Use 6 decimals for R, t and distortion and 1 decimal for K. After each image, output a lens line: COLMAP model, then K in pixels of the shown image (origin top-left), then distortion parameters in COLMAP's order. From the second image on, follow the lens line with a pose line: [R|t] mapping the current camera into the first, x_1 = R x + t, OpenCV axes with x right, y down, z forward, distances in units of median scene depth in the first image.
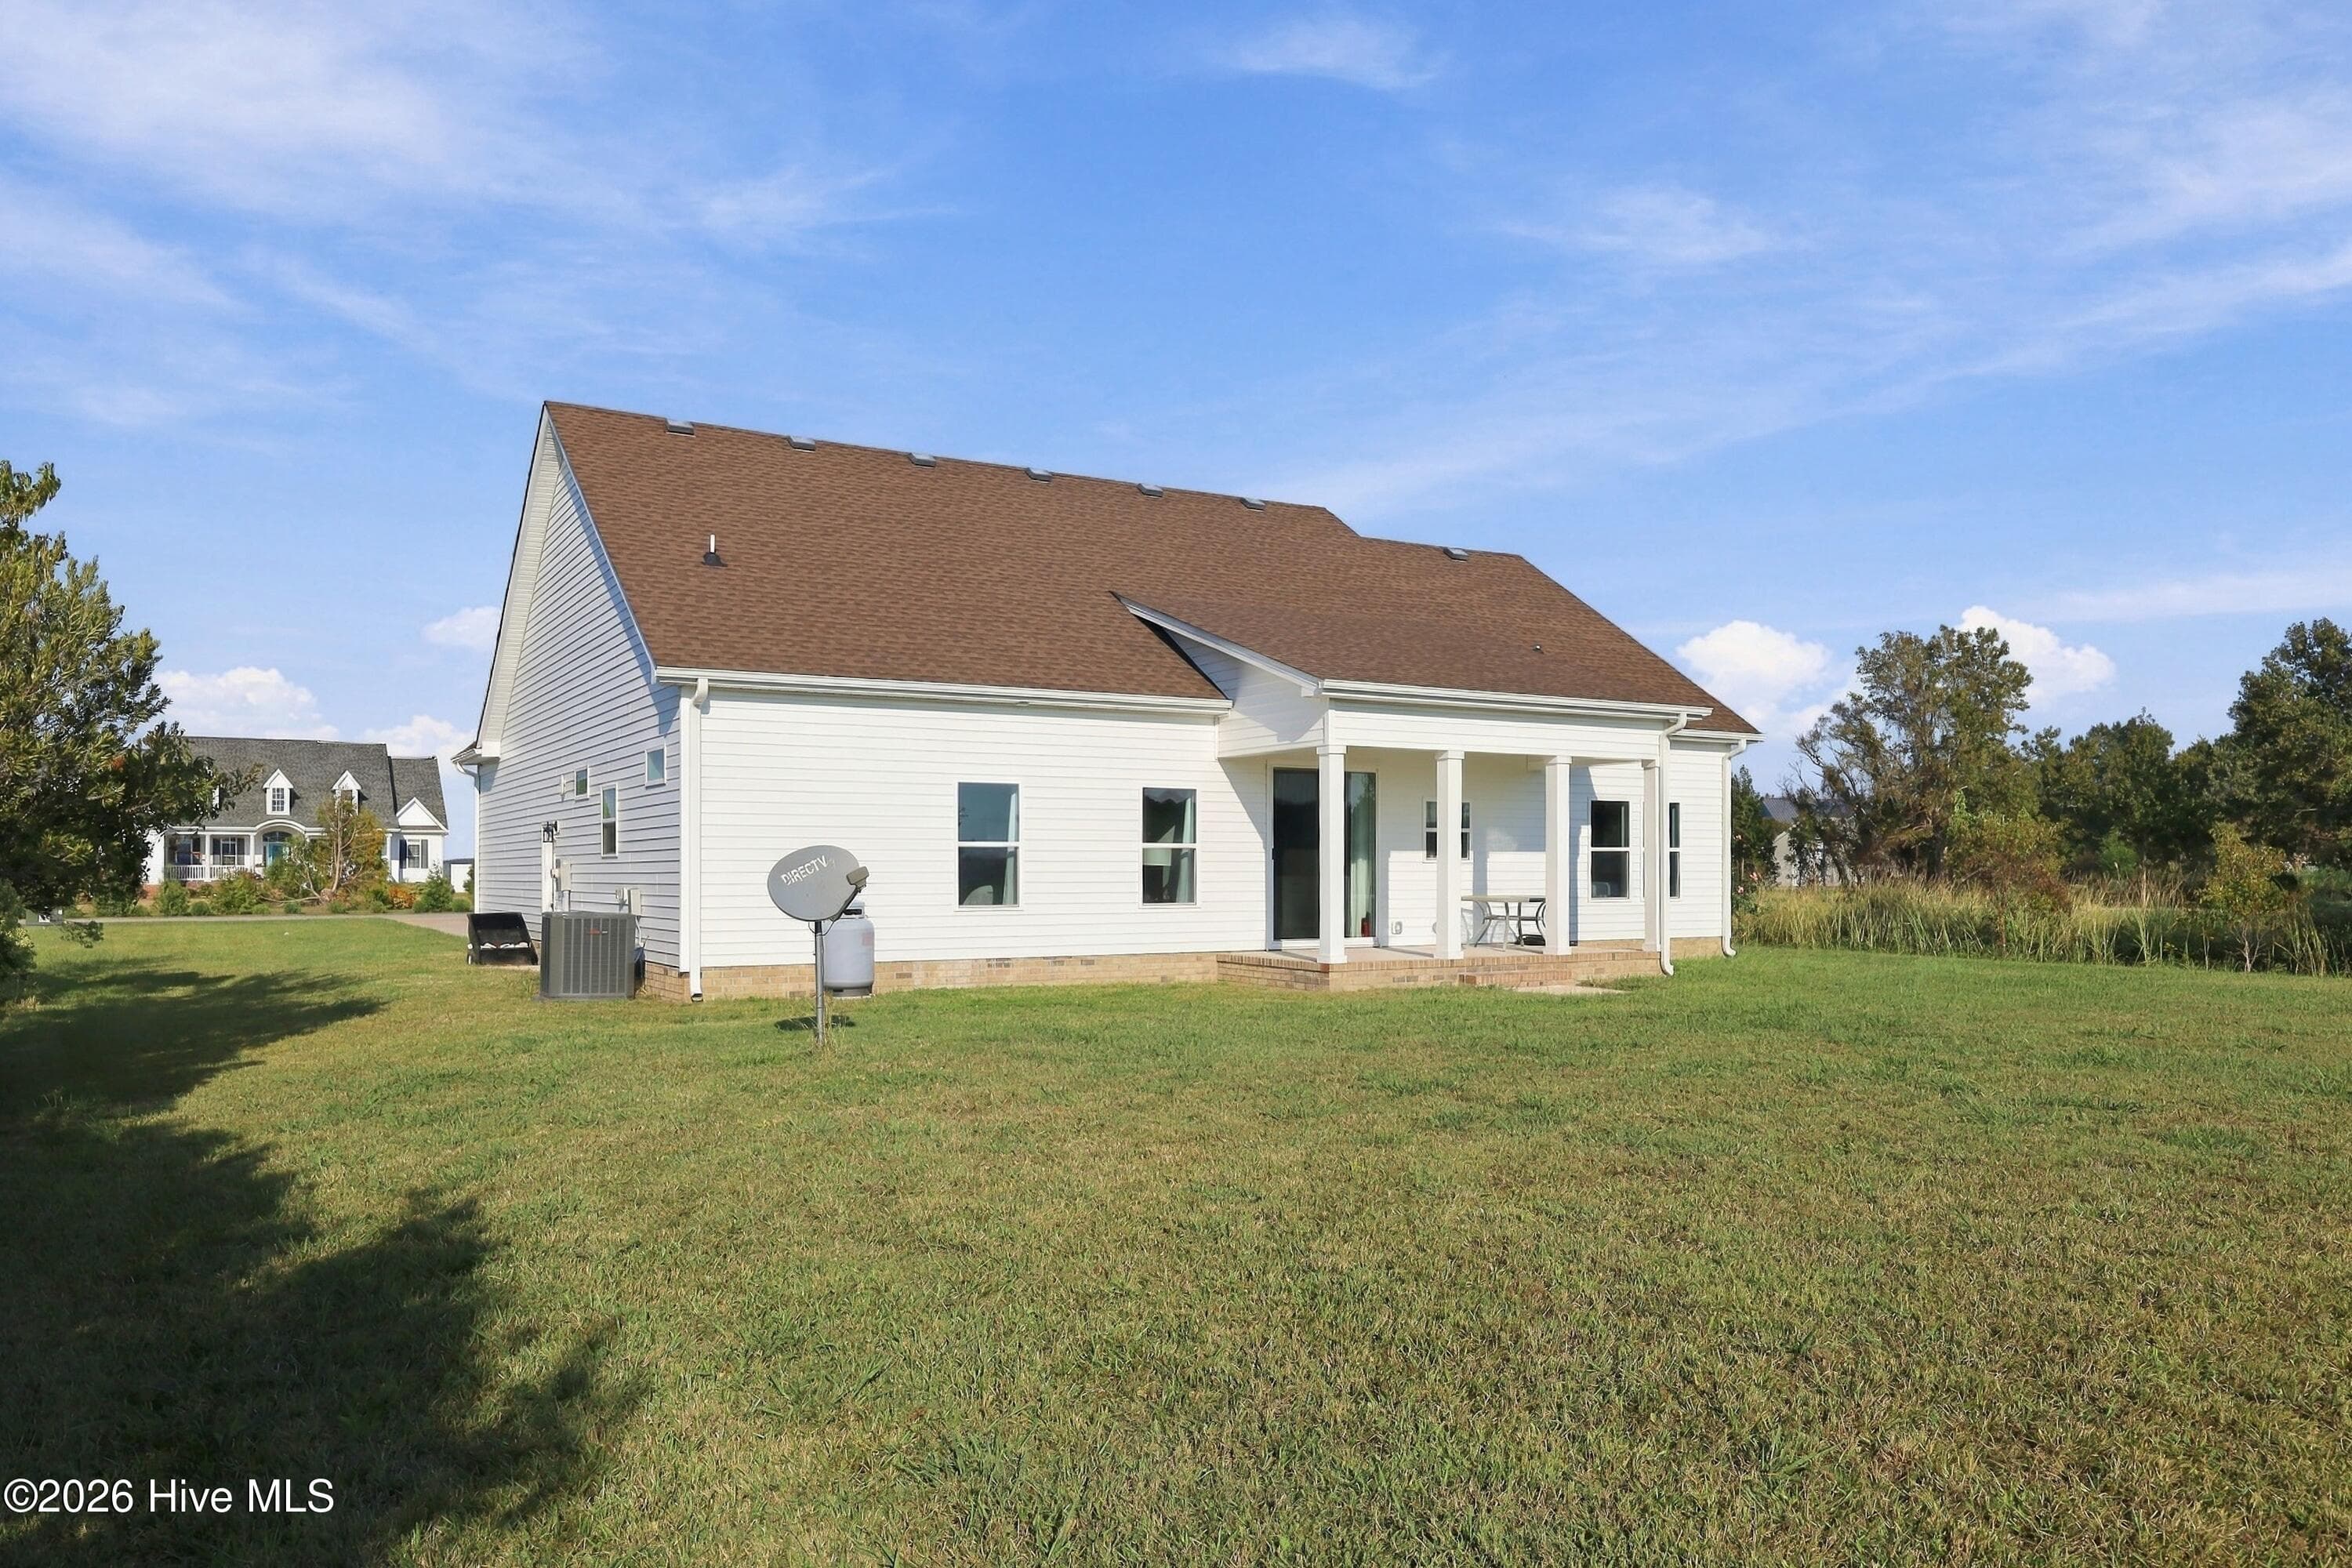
lens RADIAL K [[1654.6, 0, 1197.2], [0, 1654.6, 859.4], [0, 0, 1]] dist [-0.000889, 0.002745]
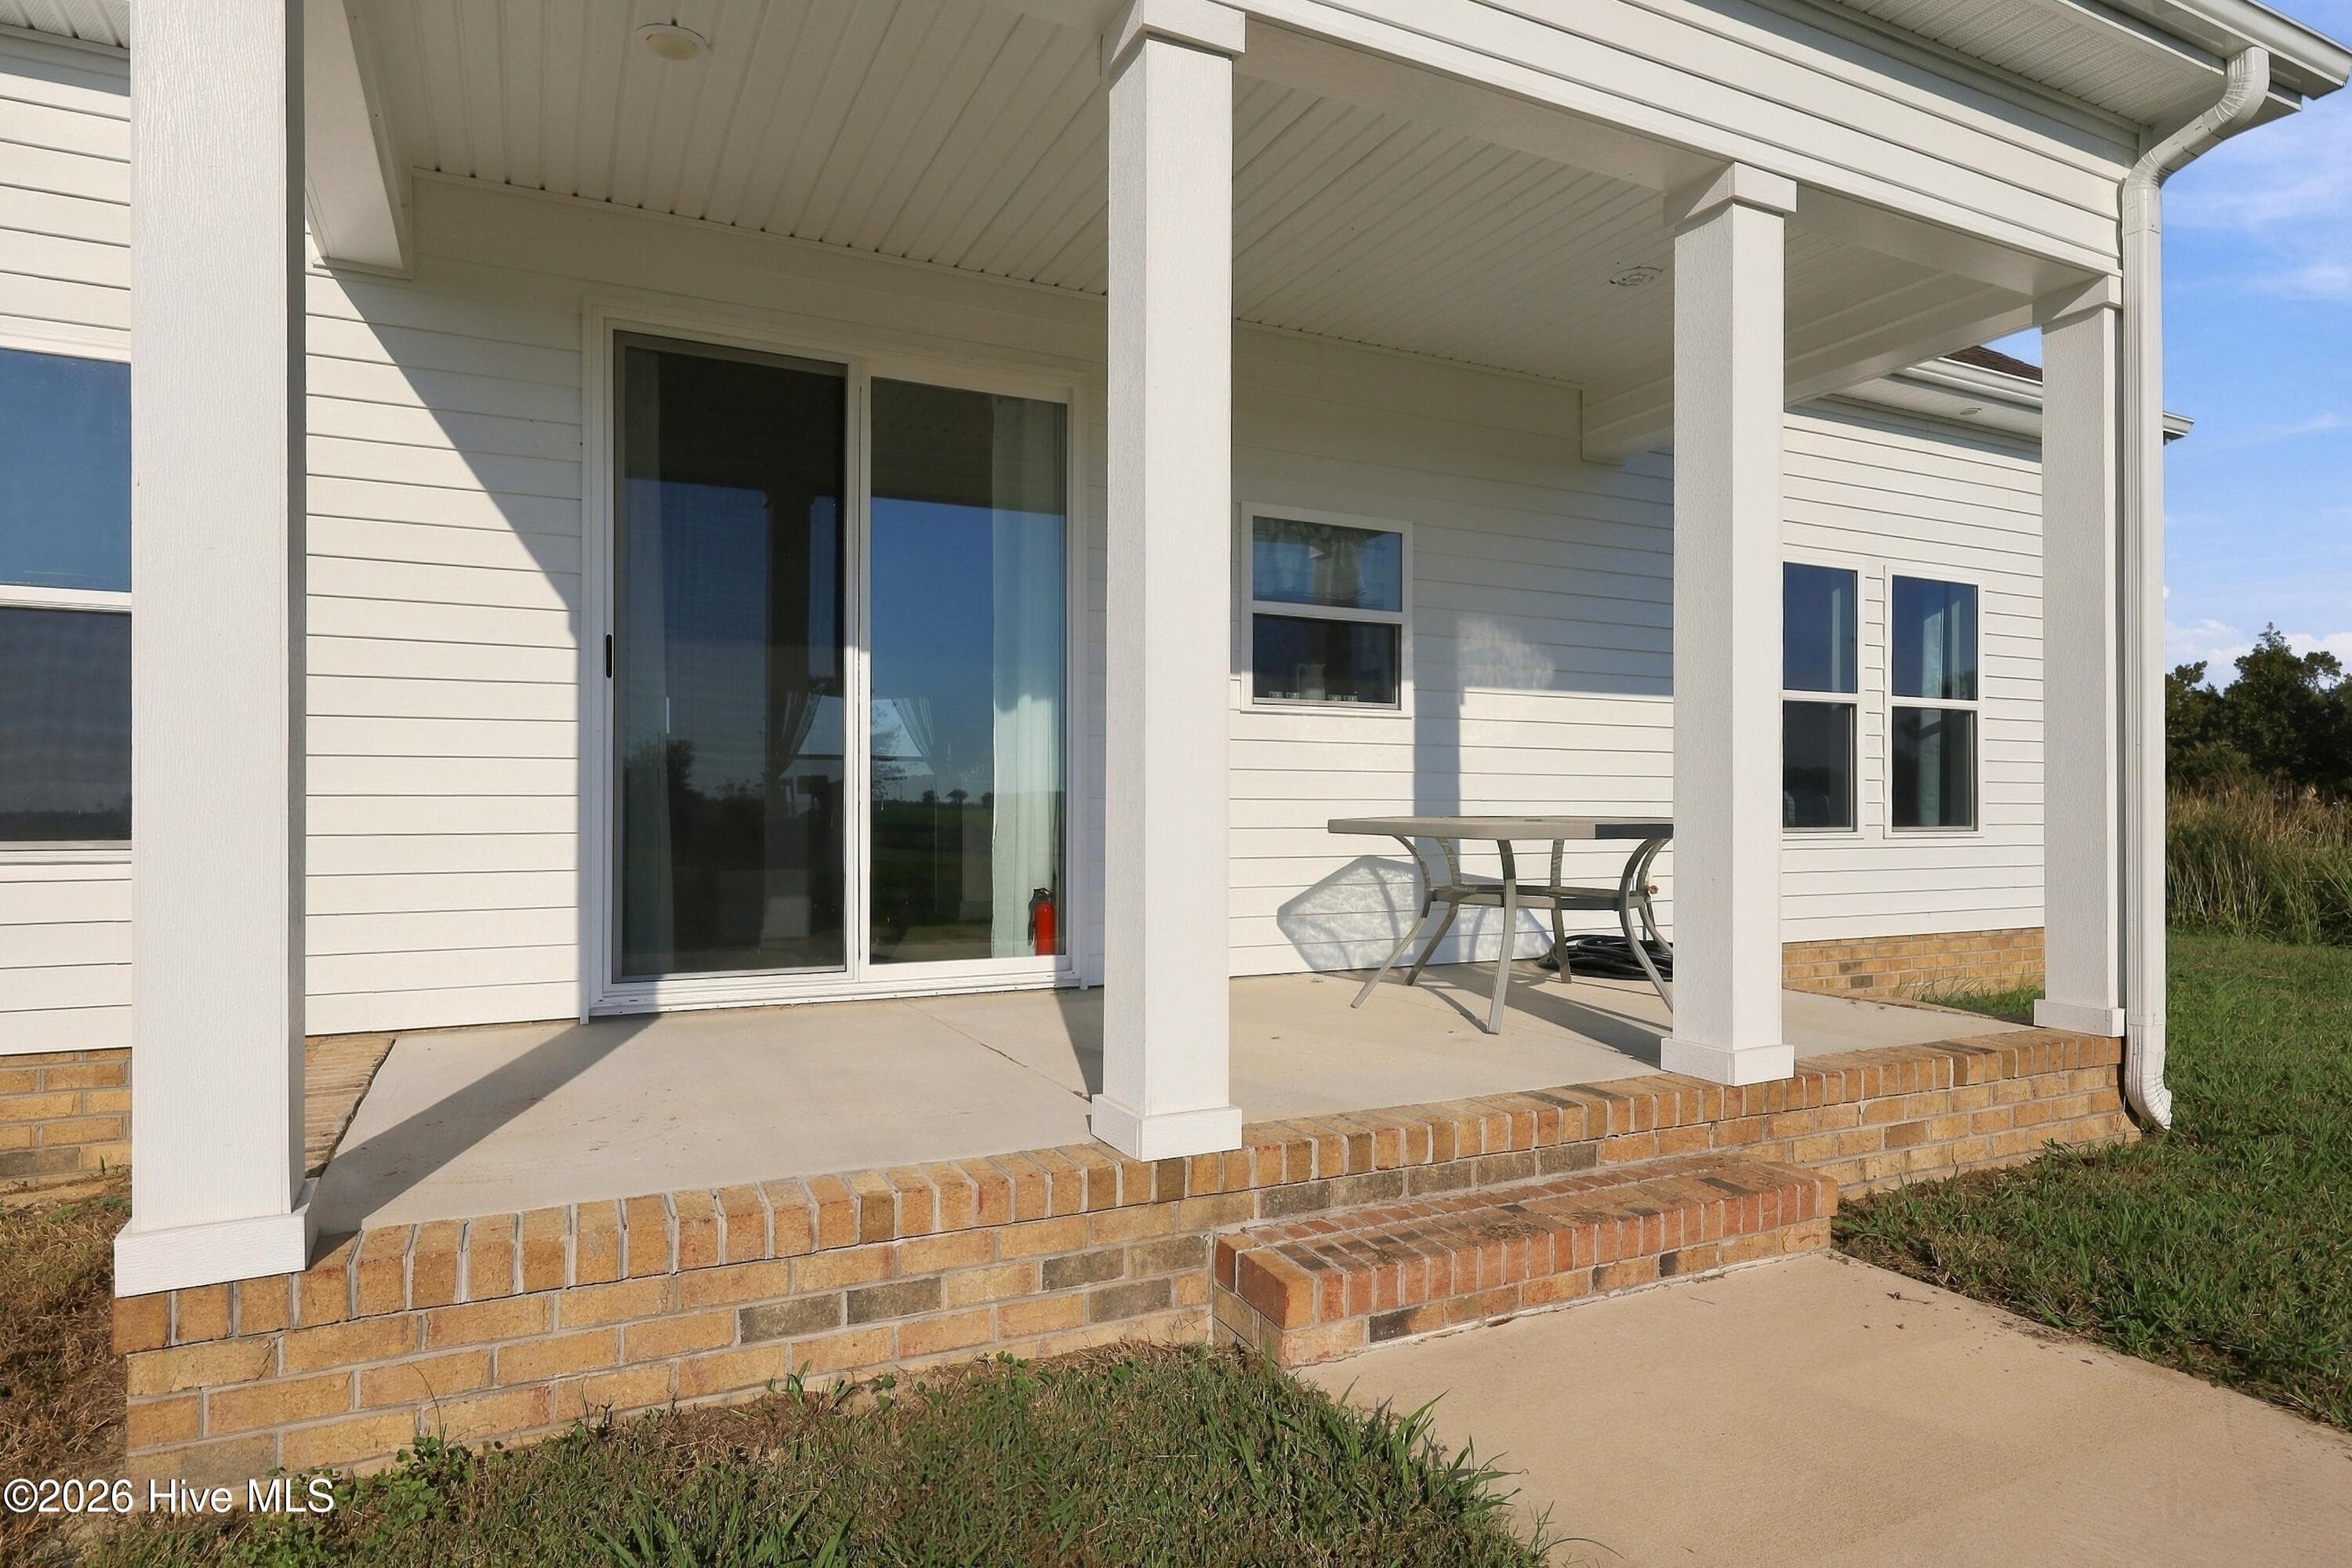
lens RADIAL K [[1342.4, 0, 1196.0], [0, 1342.4, 796.3], [0, 0, 1]] dist [0.004725, -0.000626]
pose [[0.997259, -0.000768, -0.073992, 0.147588], [0.000188, 0.999969, -0.007848, 0.019904], [0.073995, 0.007813, 0.997228, 0.752759]]
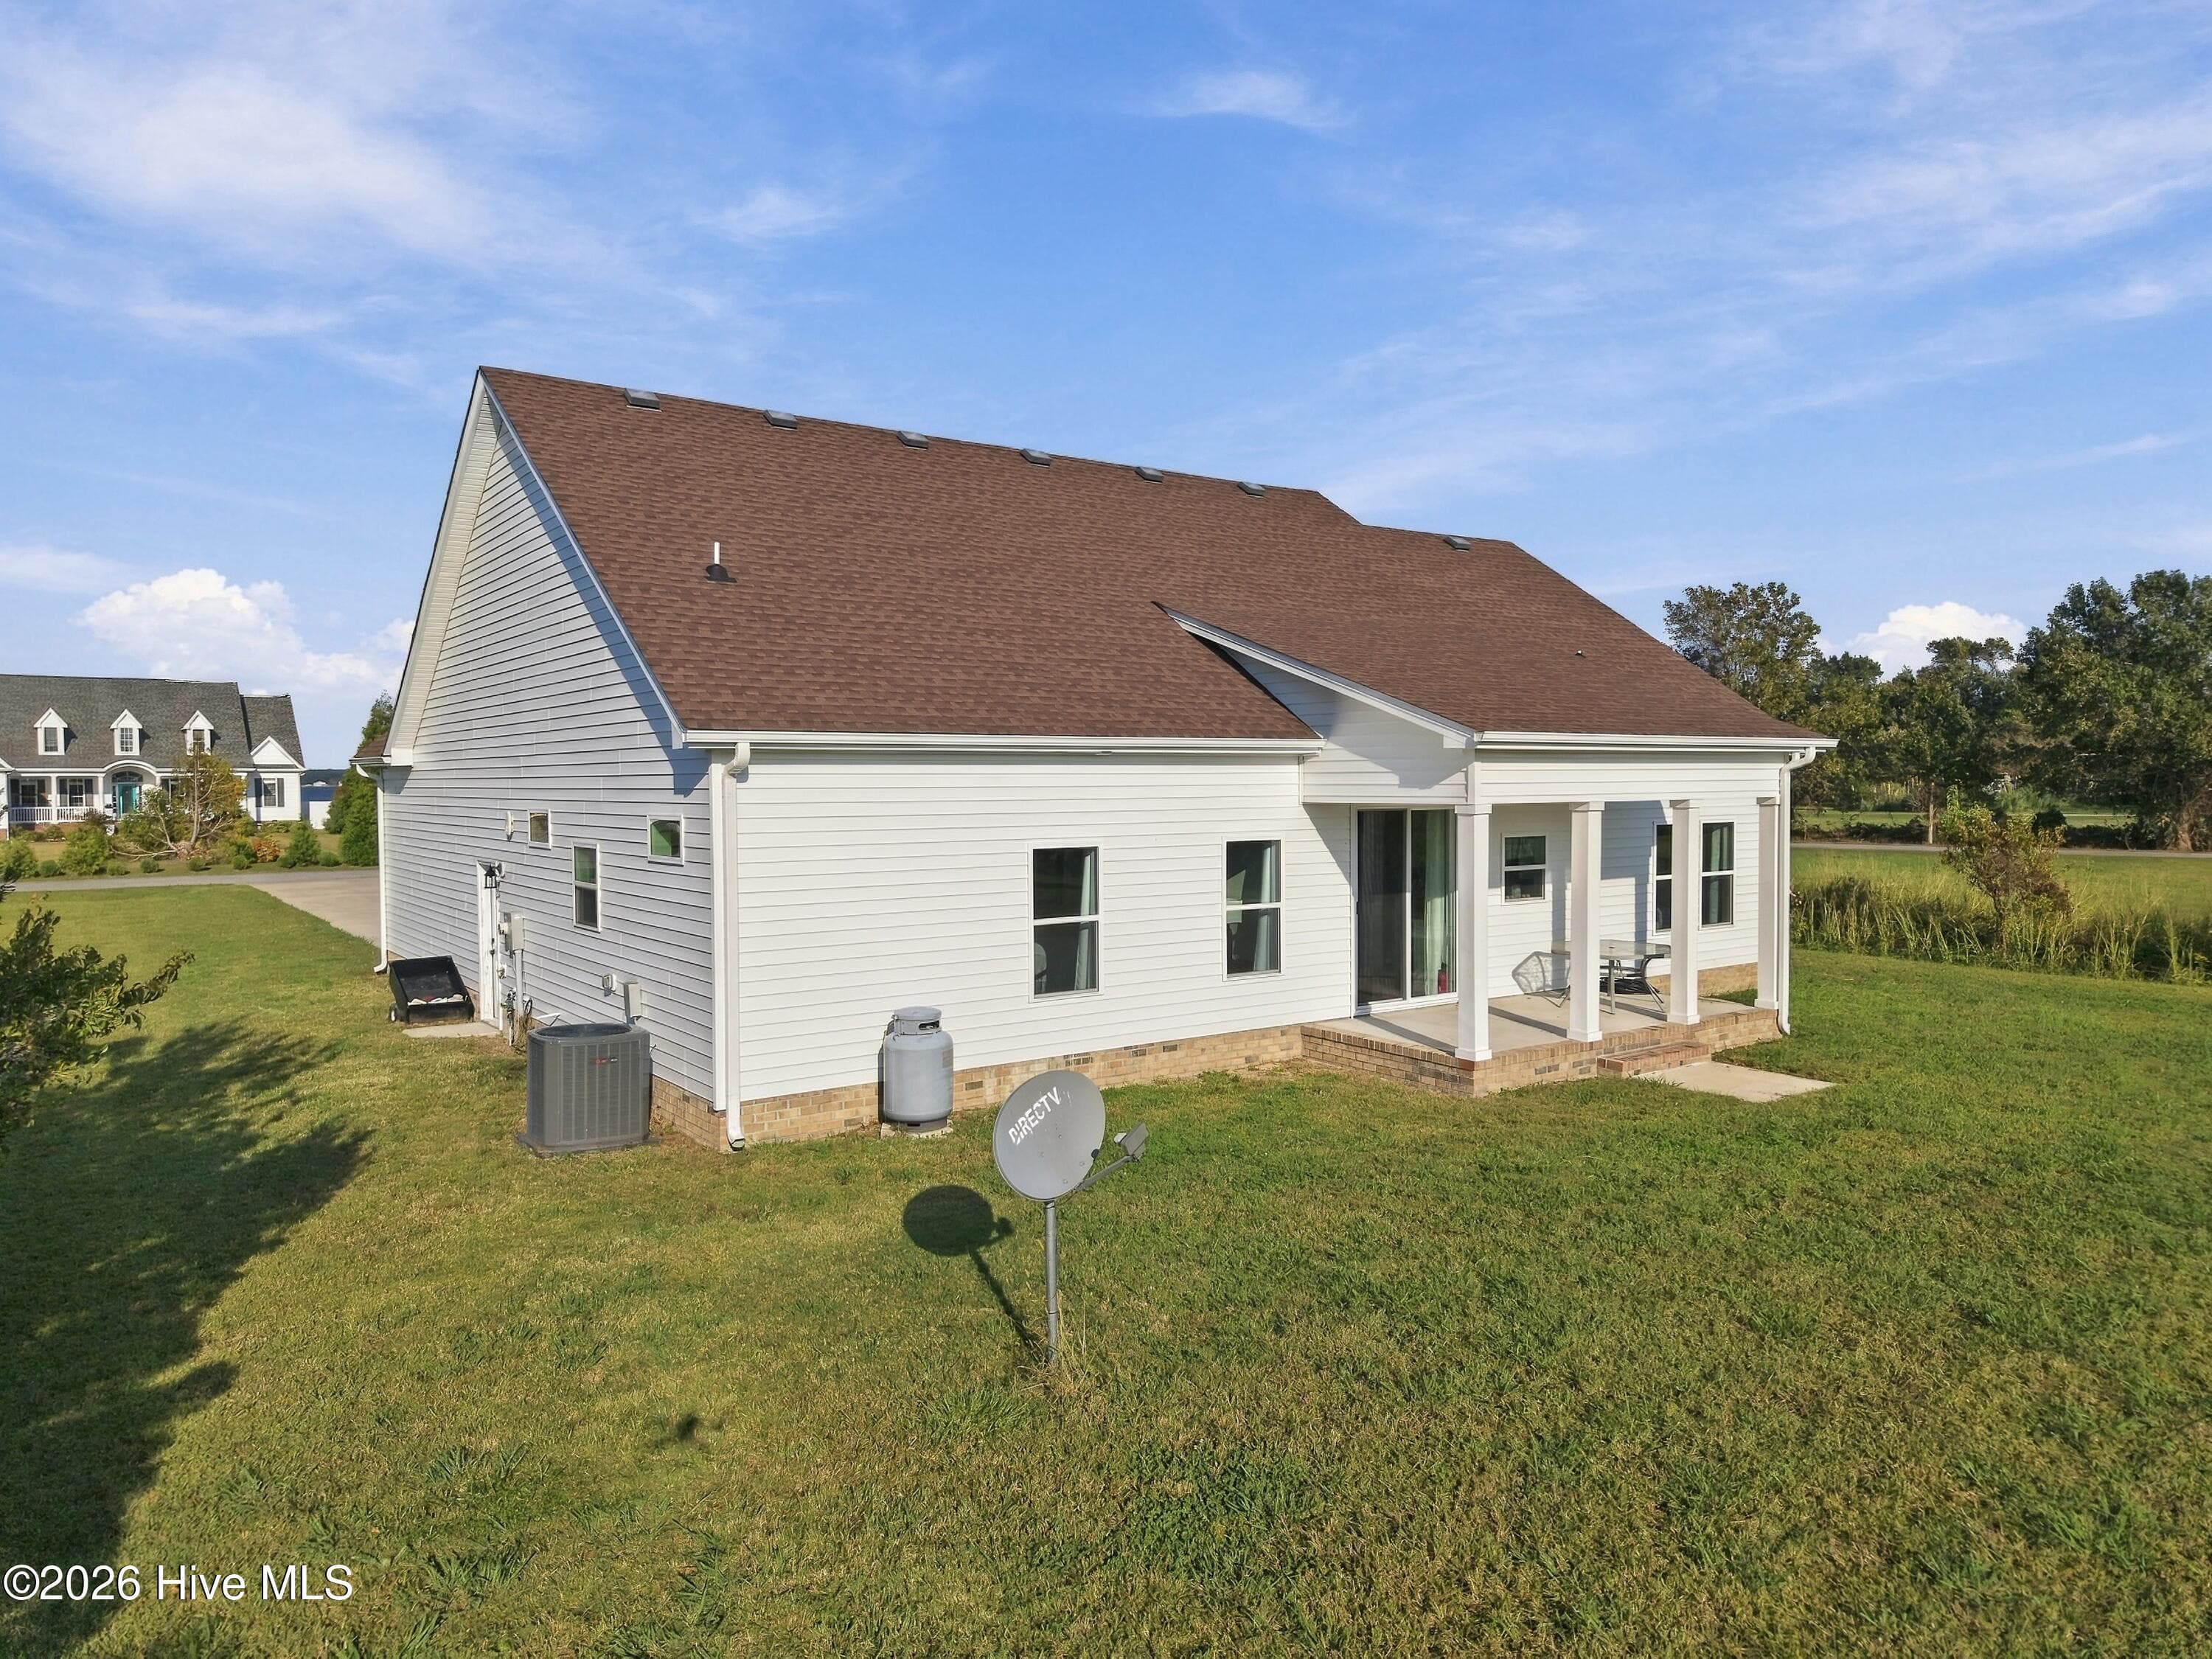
lens RADIAL K [[1475.5, 0, 1122.7], [0, 1475.5, 824.4], [0, 0, 1]] dist [0.035601, -0.031655]
pose [[0.996443, -0.007588, 0.083926, -0.137122], [0.004435, 0.999280, 0.037689, -0.073797], [-0.084151, -0.037182, 0.995759, 0.219659]]
